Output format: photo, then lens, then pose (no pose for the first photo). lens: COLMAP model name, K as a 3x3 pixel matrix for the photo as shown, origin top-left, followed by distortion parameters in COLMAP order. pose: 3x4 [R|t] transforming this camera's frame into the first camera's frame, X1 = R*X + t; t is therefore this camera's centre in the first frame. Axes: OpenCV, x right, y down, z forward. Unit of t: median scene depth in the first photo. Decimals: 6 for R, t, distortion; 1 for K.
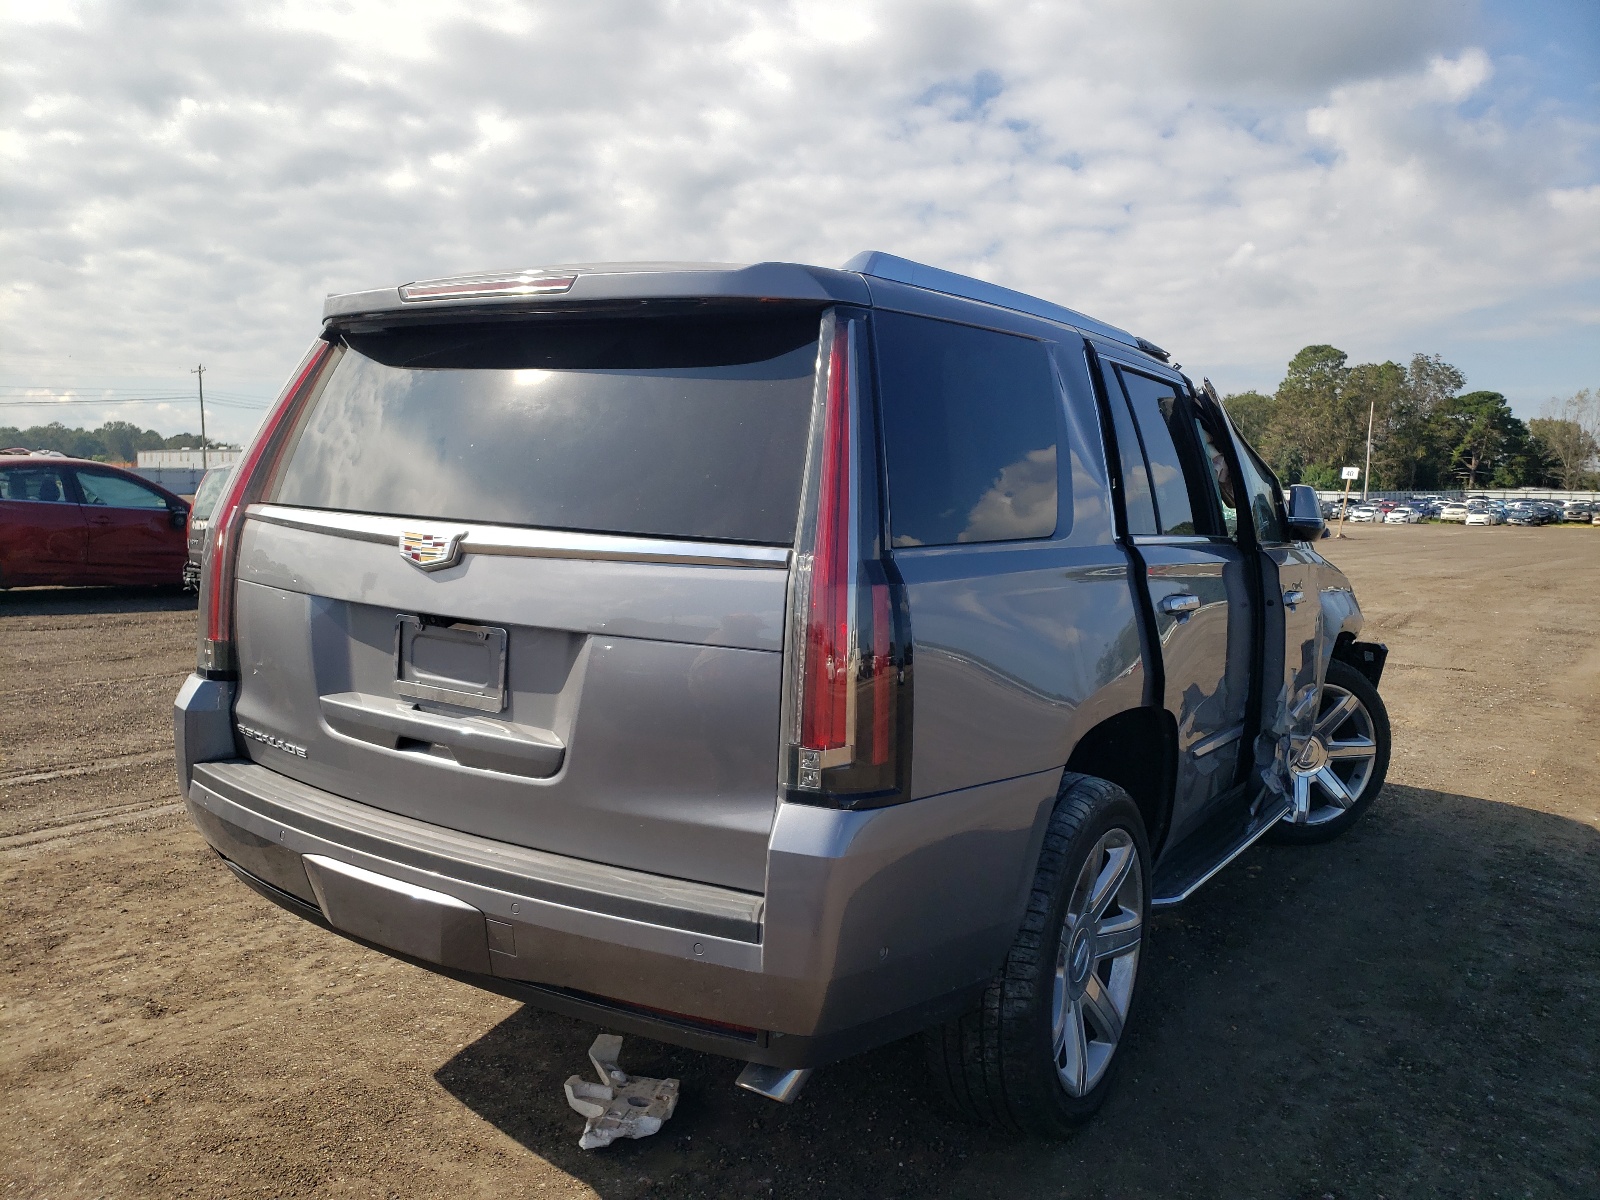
lens RADIAL K [[1251.5, 0, 800.0], [0, 1251.5, 600.0], [0, 0, 1]] dist [0.009304, 0.002558]
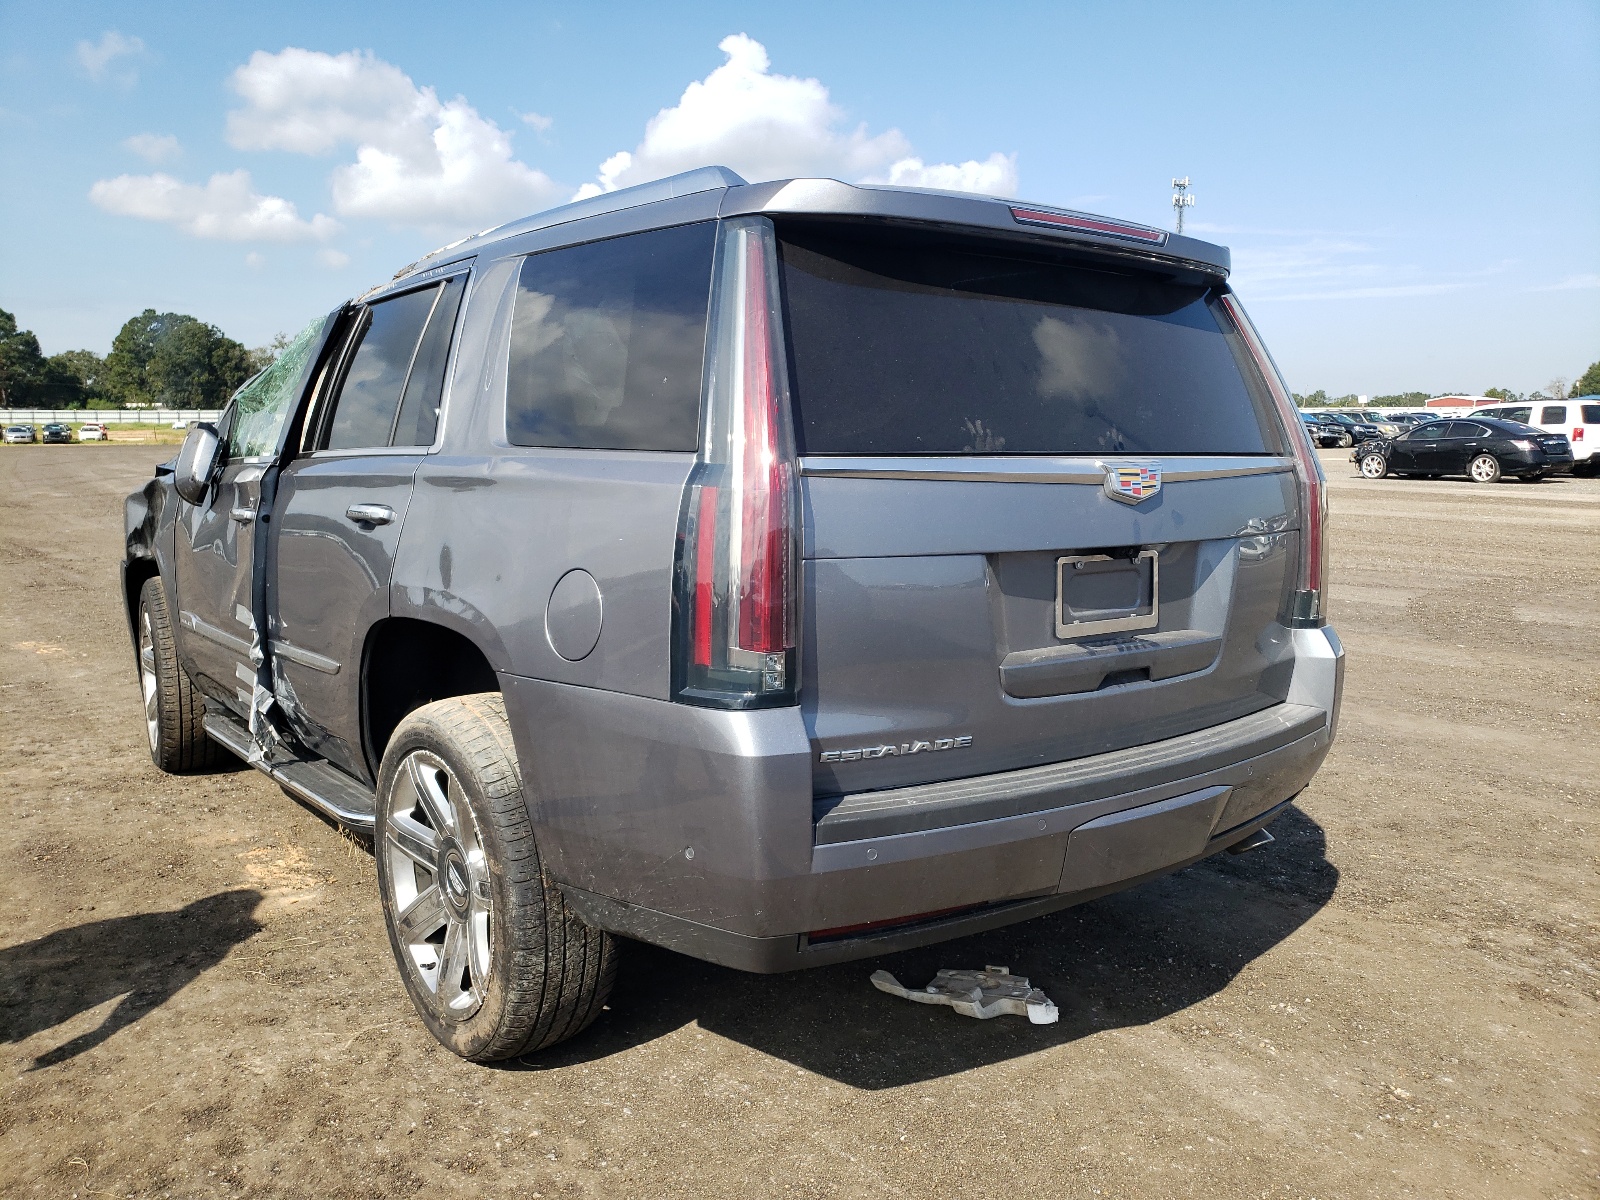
lens RADIAL K [[1251.5, 0, 800.0], [0, 1251.5, 600.0], [0, 0, 1]] dist [0.009304, 0.002558]
pose [[0.312627, -0.167260, 0.935034, -1.153964], [0.077191, 0.985593, 0.150495, -0.104995], [-0.946734, 0.025128, 0.321034, 0.810569]]
